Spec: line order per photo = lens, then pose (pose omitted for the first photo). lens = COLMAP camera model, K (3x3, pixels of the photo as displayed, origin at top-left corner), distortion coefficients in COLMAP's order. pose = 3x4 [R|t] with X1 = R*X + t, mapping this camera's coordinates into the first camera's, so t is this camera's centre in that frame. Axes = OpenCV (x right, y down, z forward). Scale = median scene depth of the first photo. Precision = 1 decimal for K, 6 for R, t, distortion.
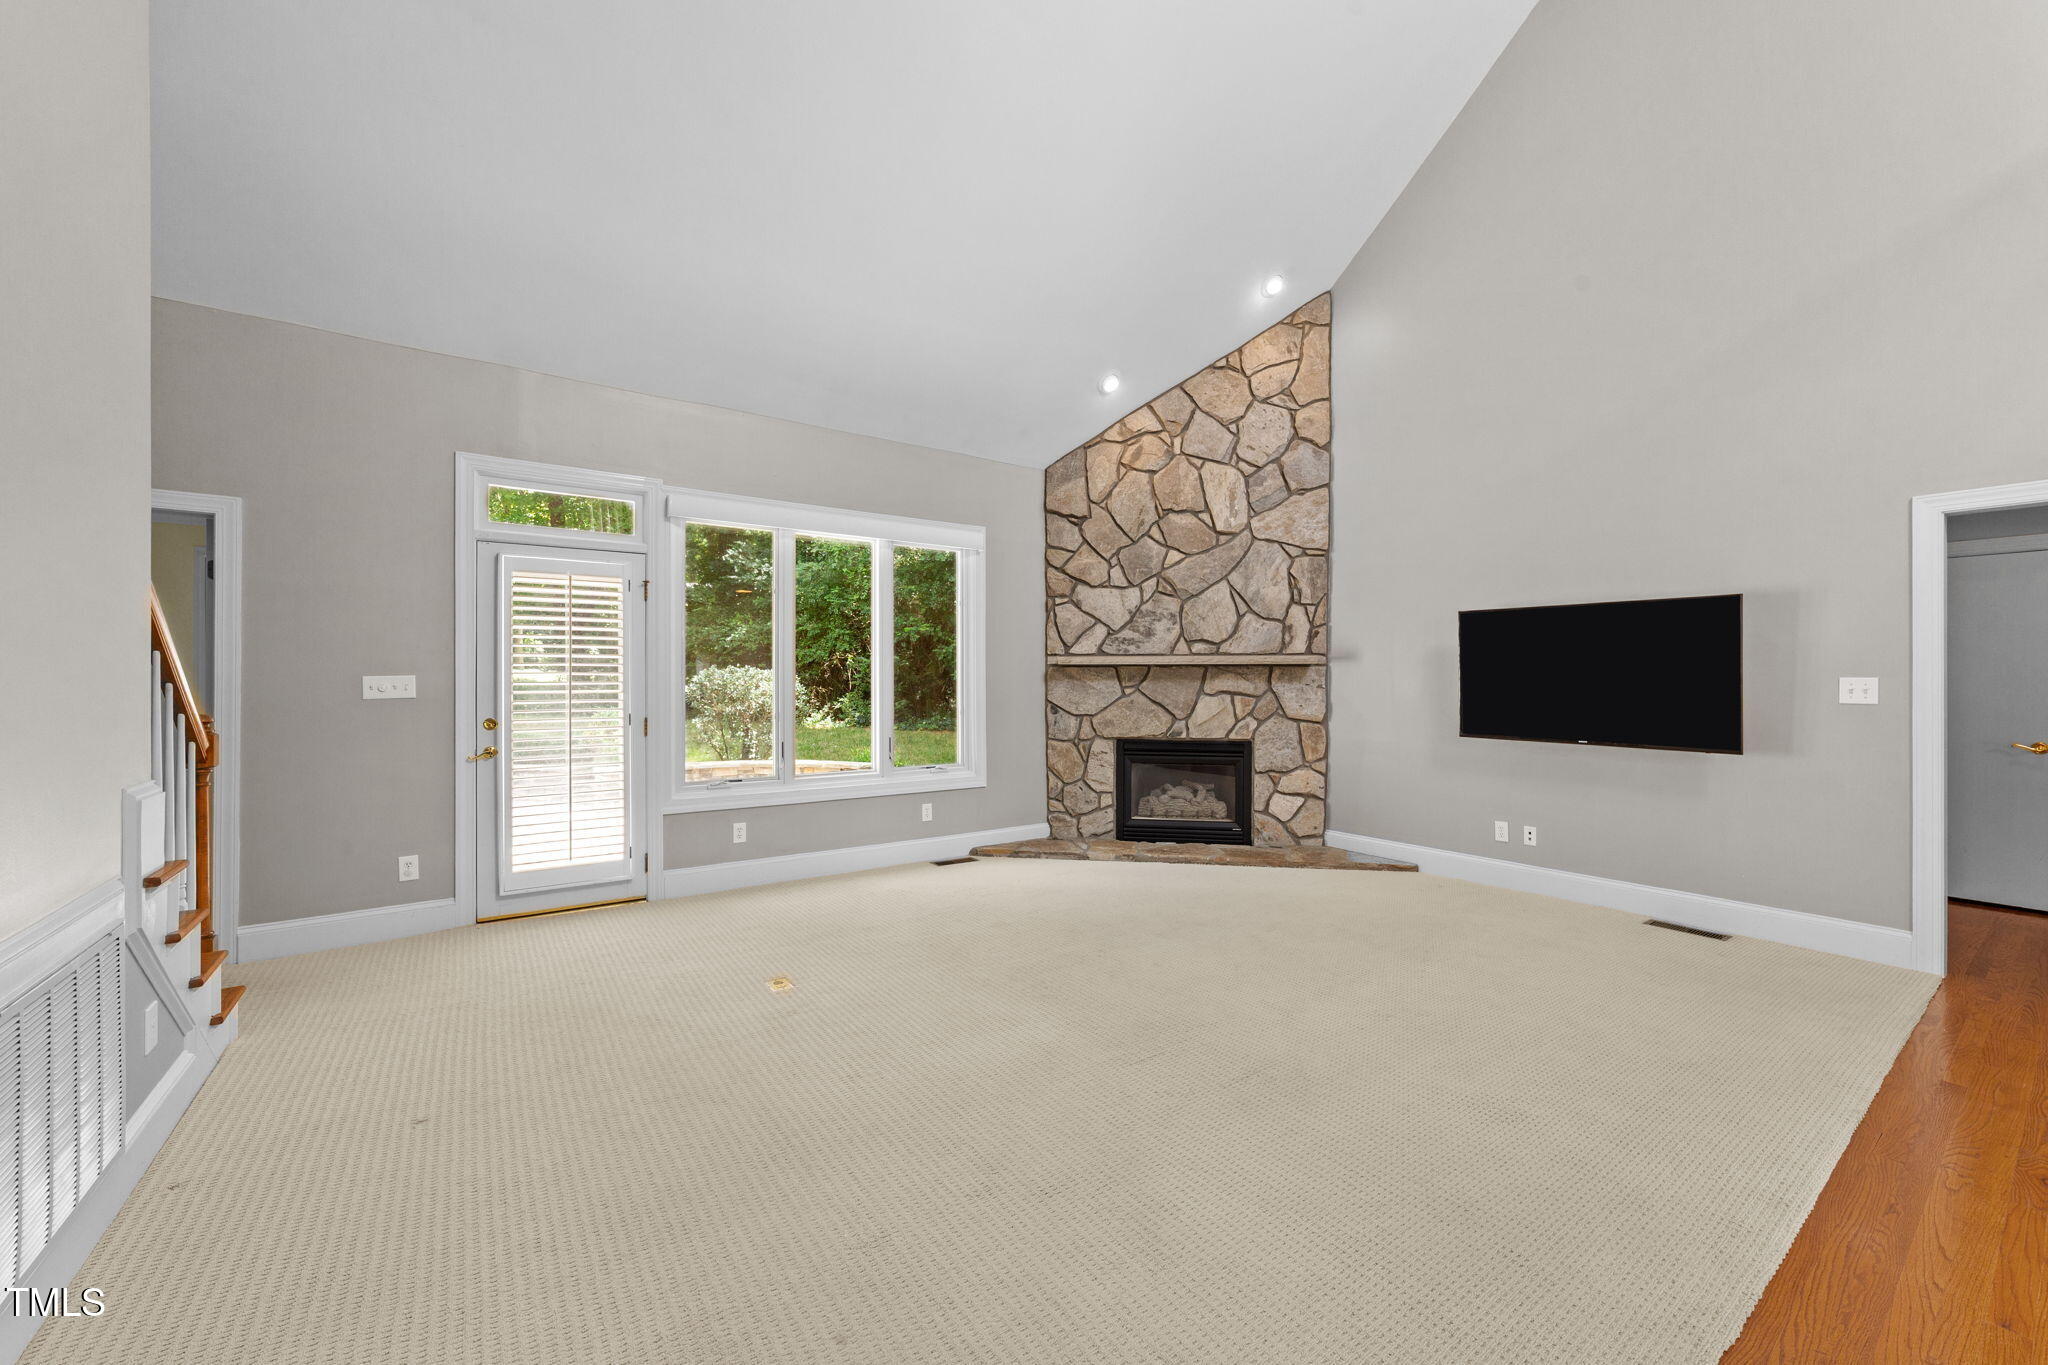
lens RADIAL K [[787.9, 0, 1039.3], [0, 787.9, 683.7], [0, 0, 1]] dist [0.002527, 0.000229]
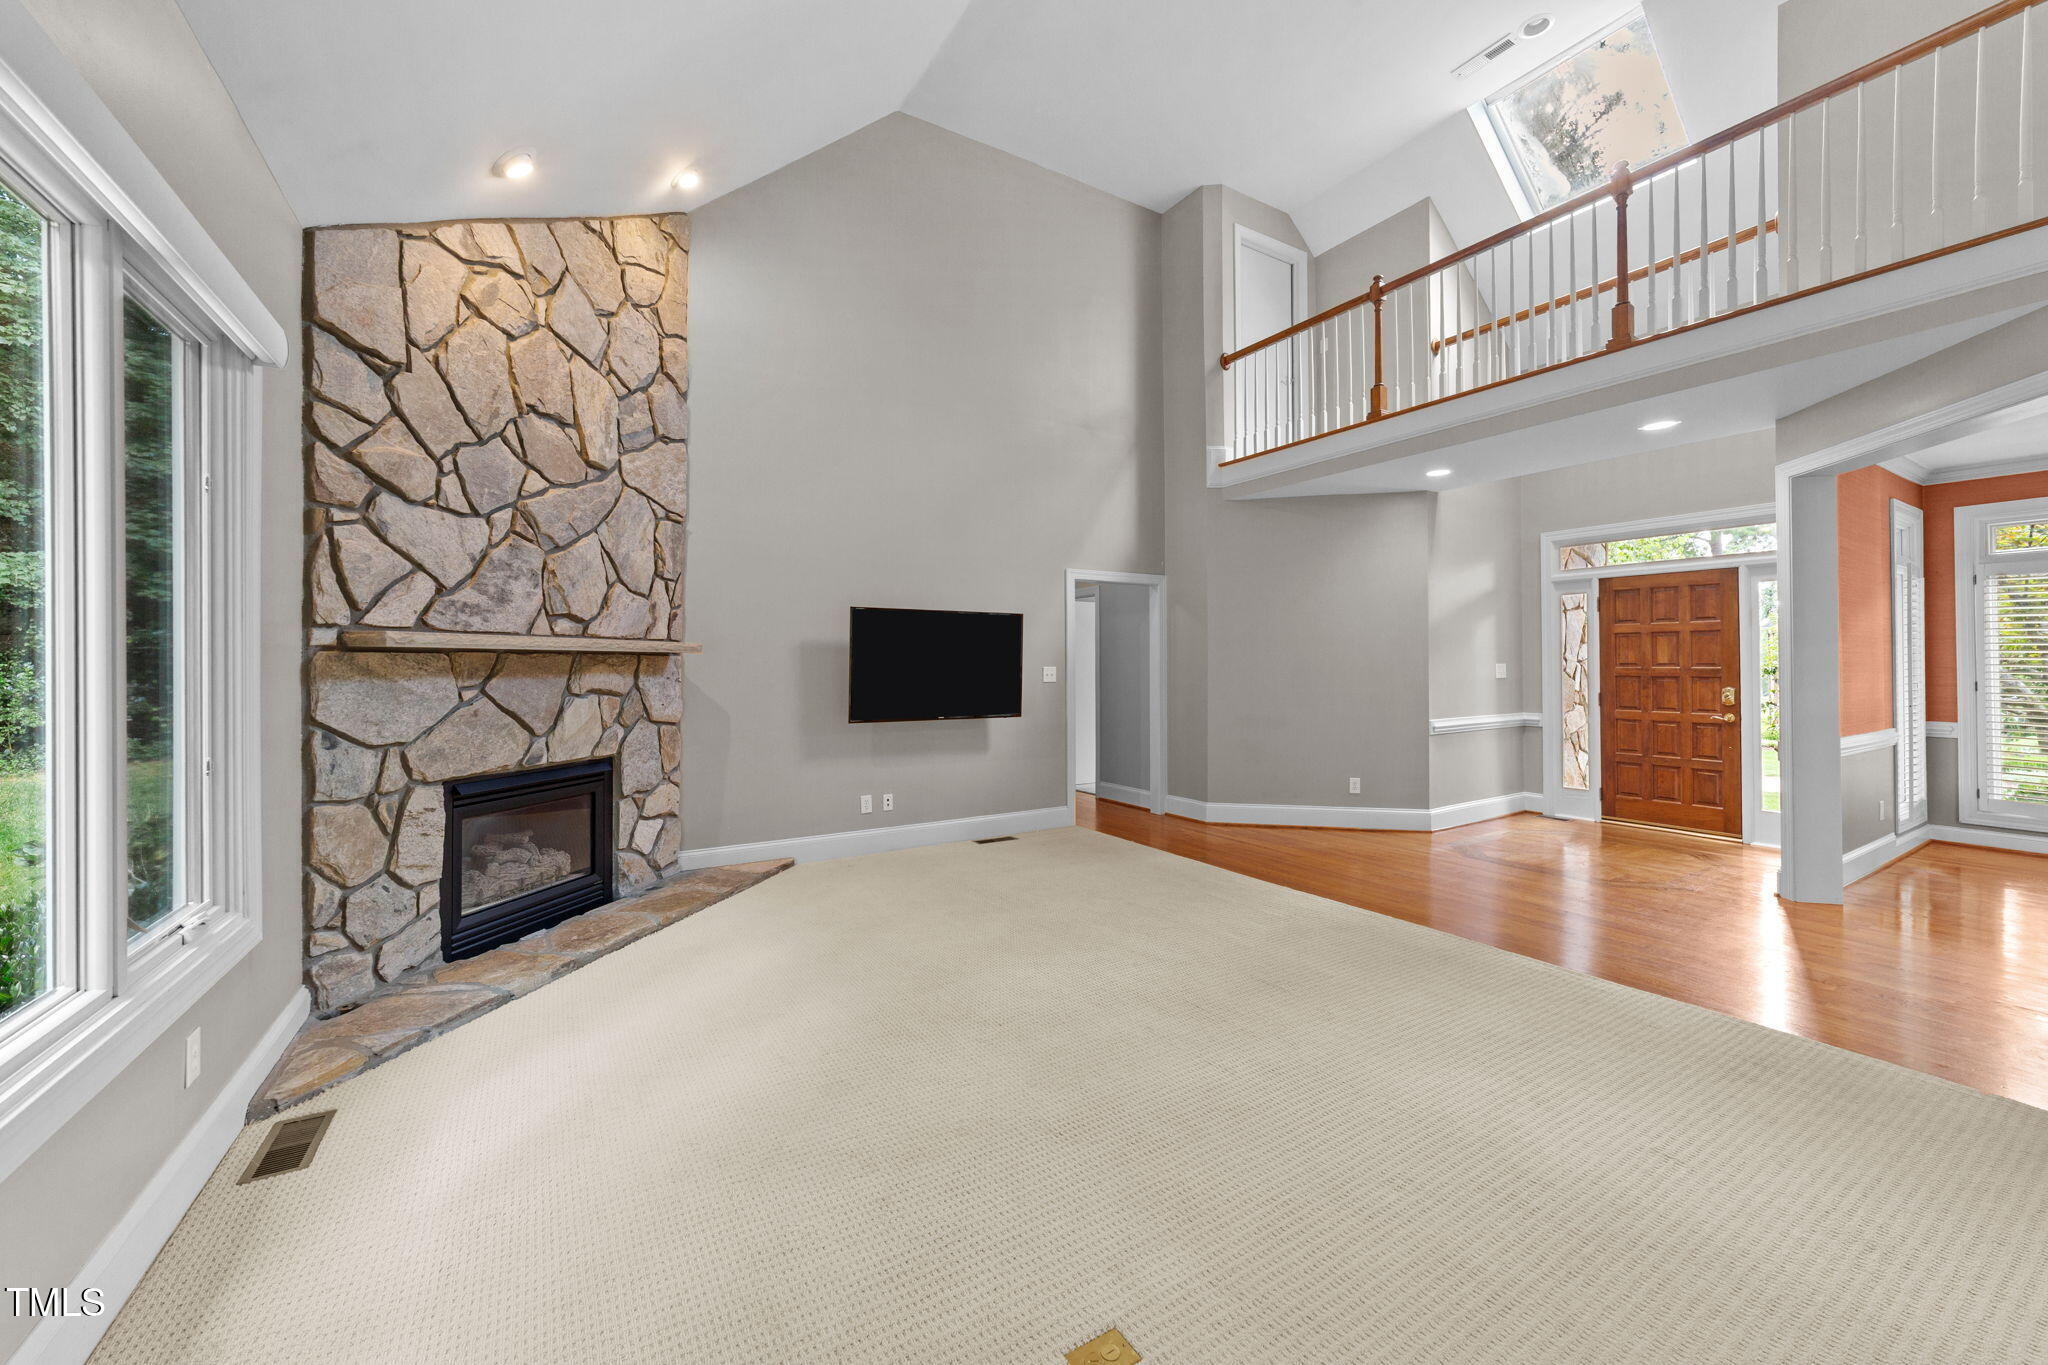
lens RADIAL K [[787.9, 0, 1038.3], [0, 787.9, 662.6], [0, 0, 1]] dist [0.002527, 0.000229]
pose [[0.089699, 0.001504, 0.995968, -0.427540], [0.013163, 0.999910, -0.002696, -0.007633], [-0.995882, 0.013351, 0.089671, 0.536824]]
